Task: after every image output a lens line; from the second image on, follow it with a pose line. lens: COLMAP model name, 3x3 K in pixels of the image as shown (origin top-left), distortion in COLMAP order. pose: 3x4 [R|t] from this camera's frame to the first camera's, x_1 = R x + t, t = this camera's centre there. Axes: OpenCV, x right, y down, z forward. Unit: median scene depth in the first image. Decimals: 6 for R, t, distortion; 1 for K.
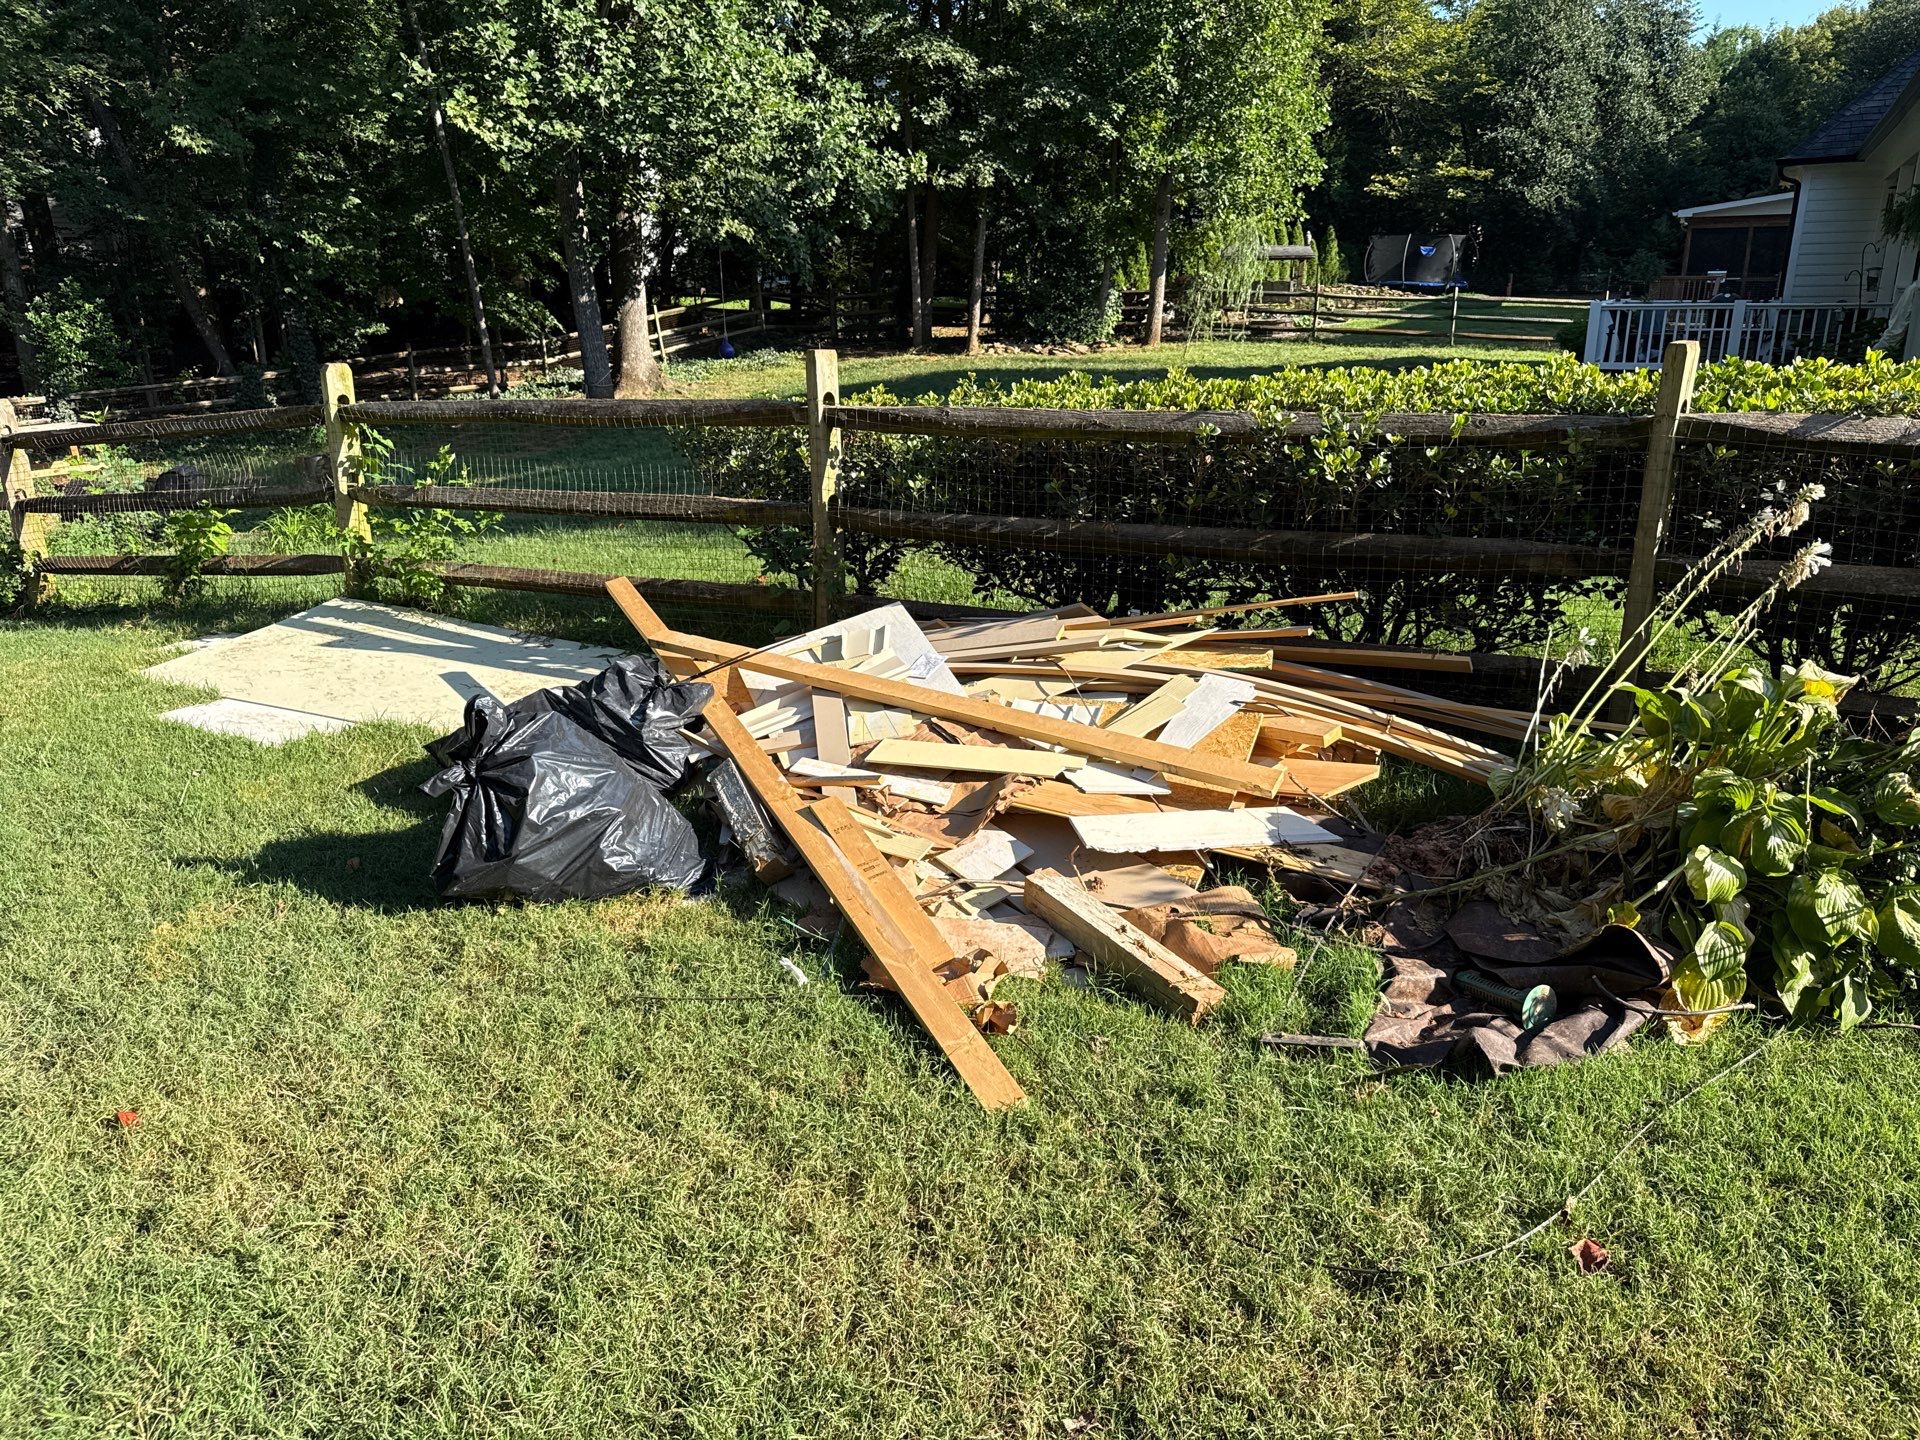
lens RADIAL K [[1359.7, 0, 932.6], [0, 1359.7, 719.9], [0, 0, 1]] dist [0.057524, -0.066292]
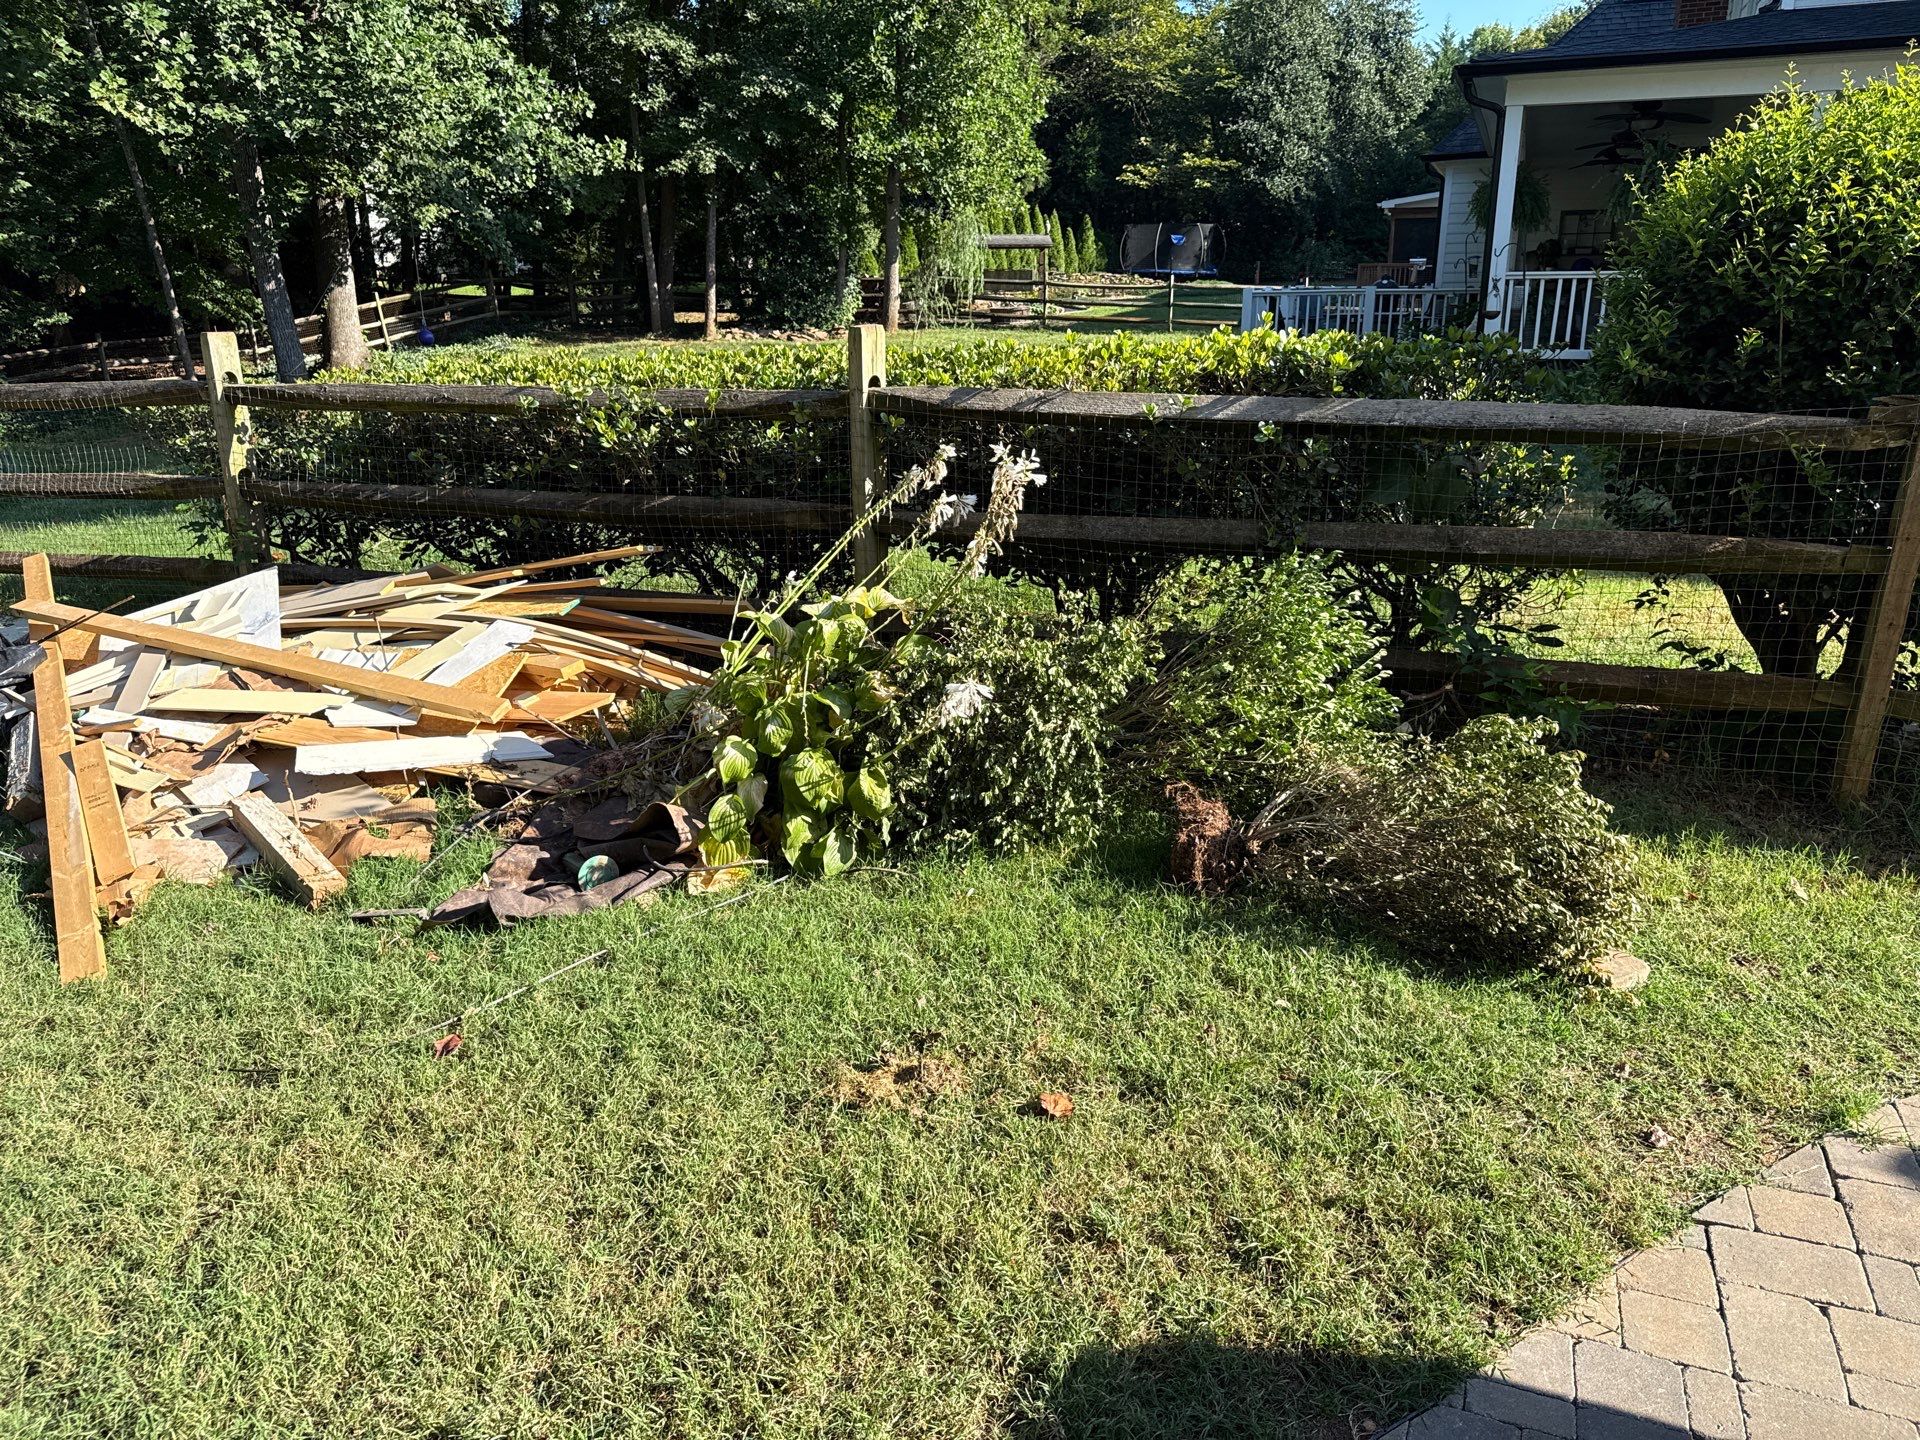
lens RADIAL K [[1383.9, 0, 960.0], [0, 1383.9, 720.0], [0, 0, 1]] dist [0.028517, -0.025111]
pose [[0.991877, -0.041276, 0.120315, 0.107115], [0.040648, 0.999144, 0.007671, 0.013288], [-0.120528, -0.002718, 0.992706, -0.043939]]
